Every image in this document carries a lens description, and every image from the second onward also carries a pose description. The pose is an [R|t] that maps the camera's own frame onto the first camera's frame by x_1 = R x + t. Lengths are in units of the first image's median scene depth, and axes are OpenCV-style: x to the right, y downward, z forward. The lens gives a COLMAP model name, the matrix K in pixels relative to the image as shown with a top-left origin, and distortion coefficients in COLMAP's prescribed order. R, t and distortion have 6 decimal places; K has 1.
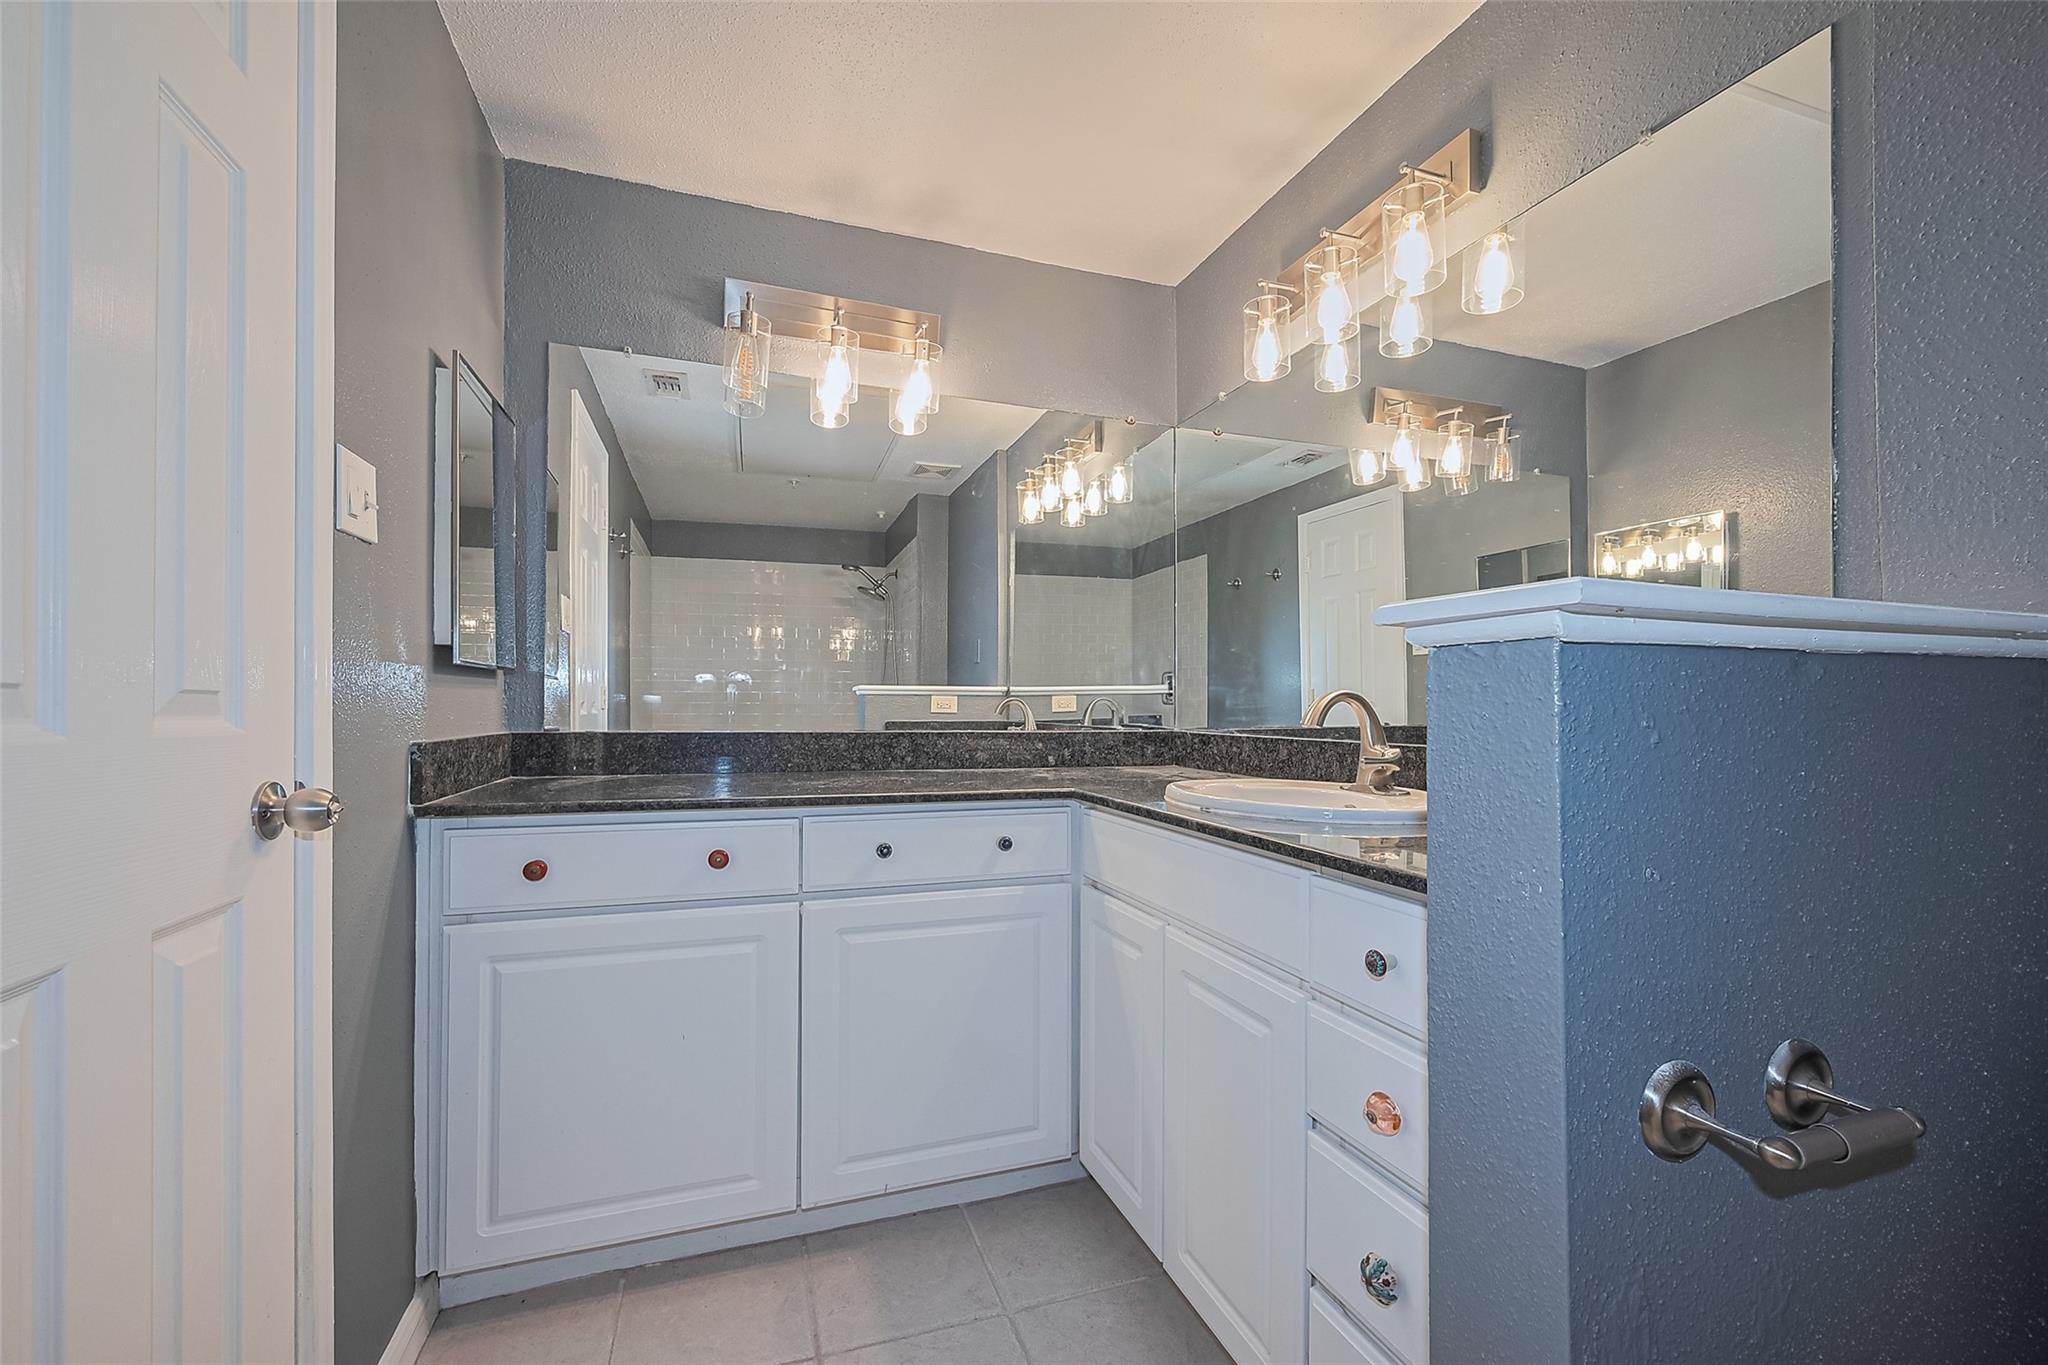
lens RADIAL K [[840.5, 0, 1030.8], [0, 840.5, 705.5], [0, 0, 1]] dist [-0.002896, -0.000485]
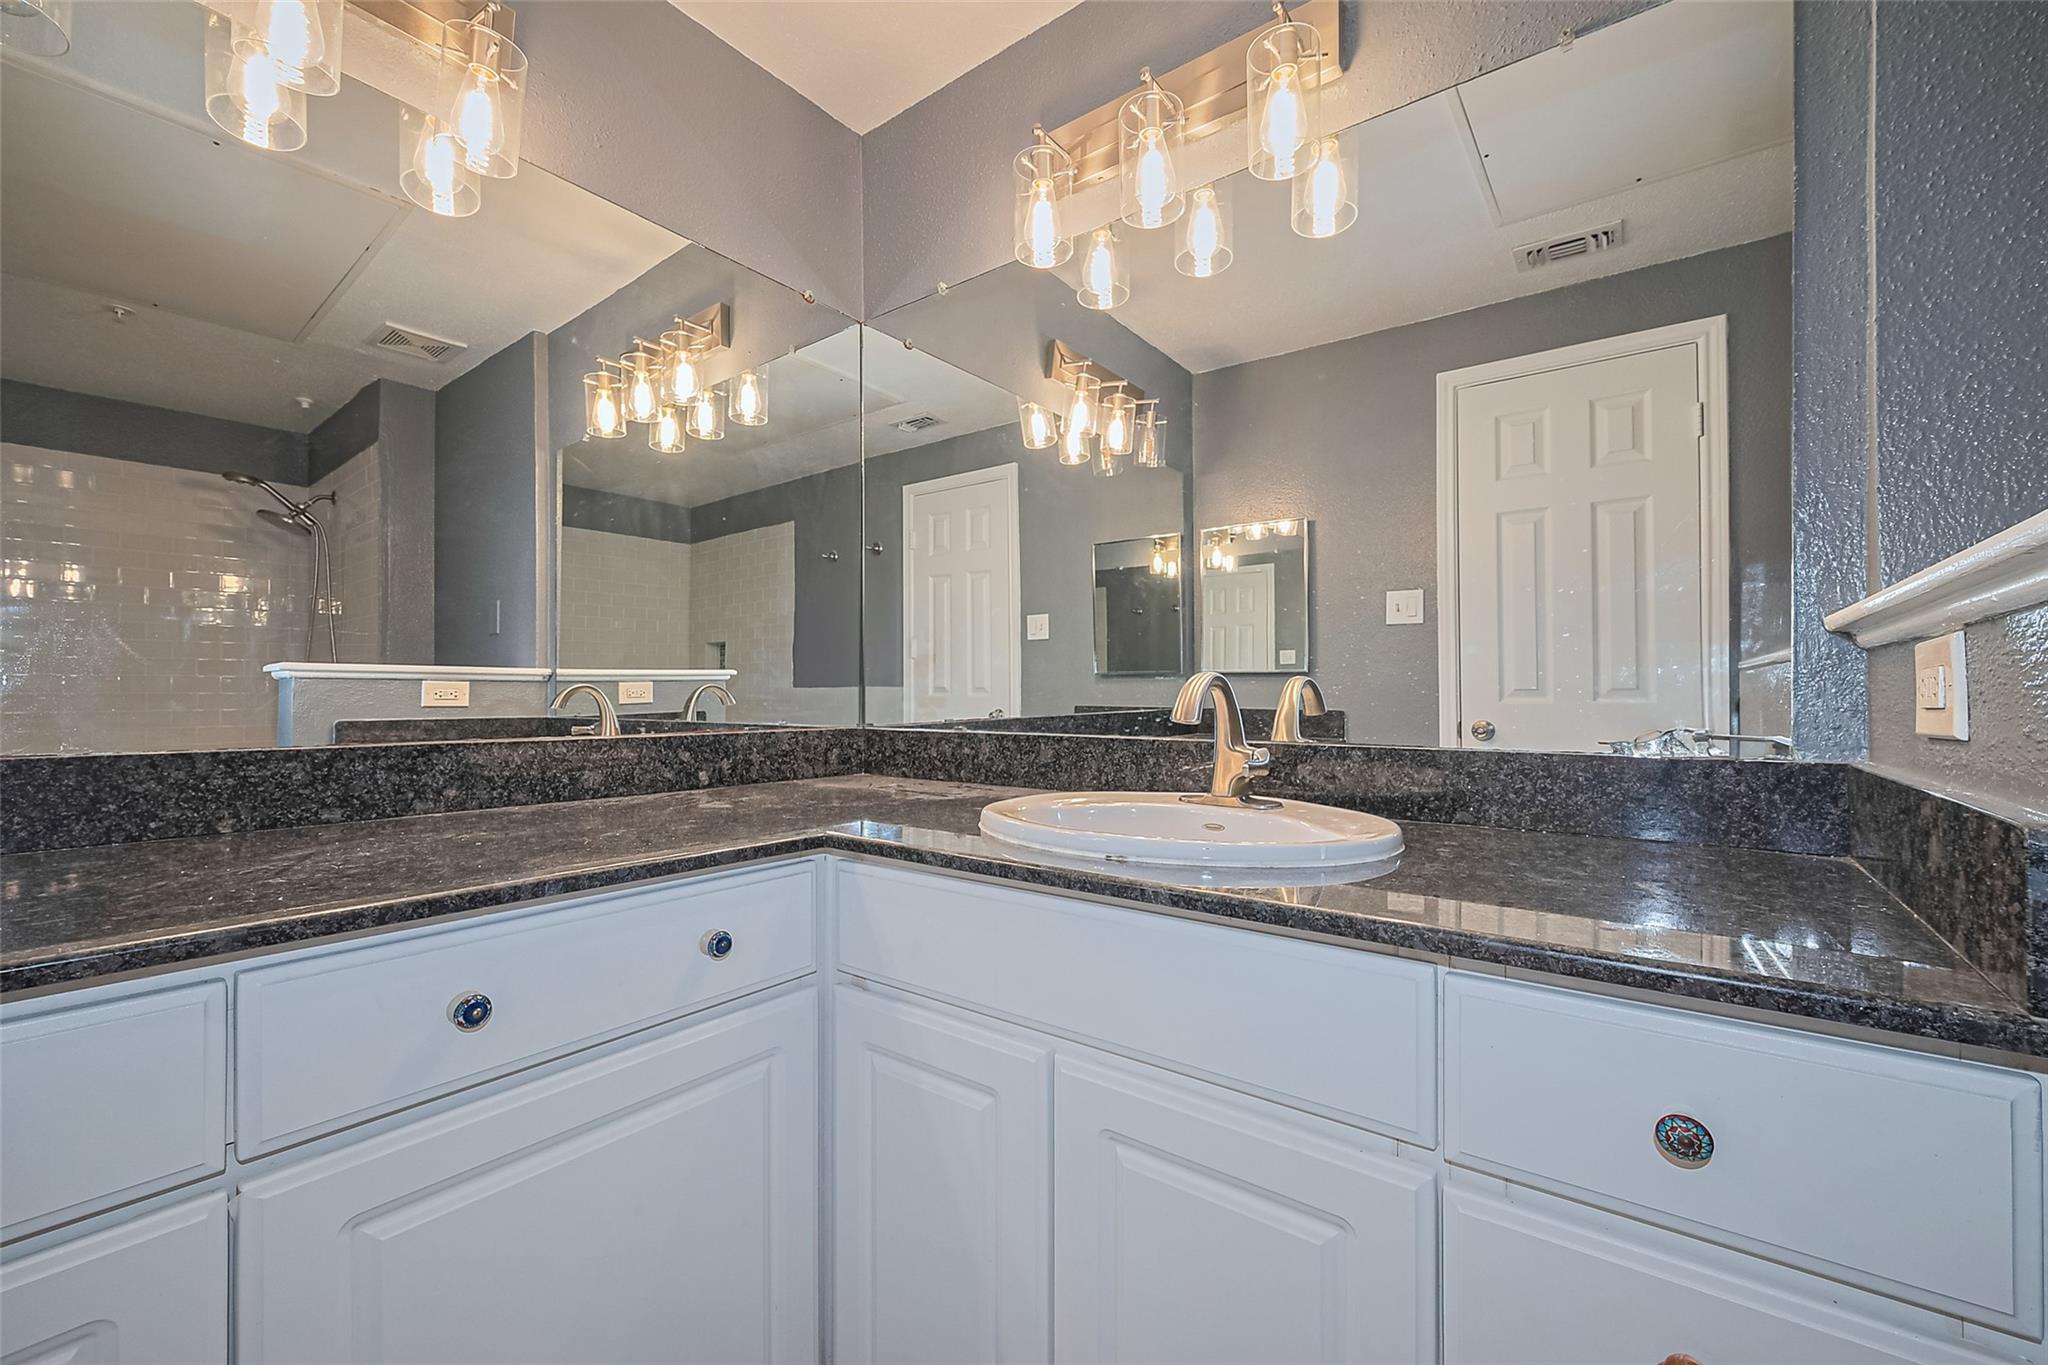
lens RADIAL K [[823.2, 0, 1018.7], [0, 823.2, 696.8], [0, 0, 1]] dist [-0.001677, -0.000384]
pose [[0.840878, -0.005748, 0.541194, -0.115759], [0.003318, 0.999980, 0.005466, -0.000967], [-0.541214, -0.002801, 0.840880, 0.319998]]
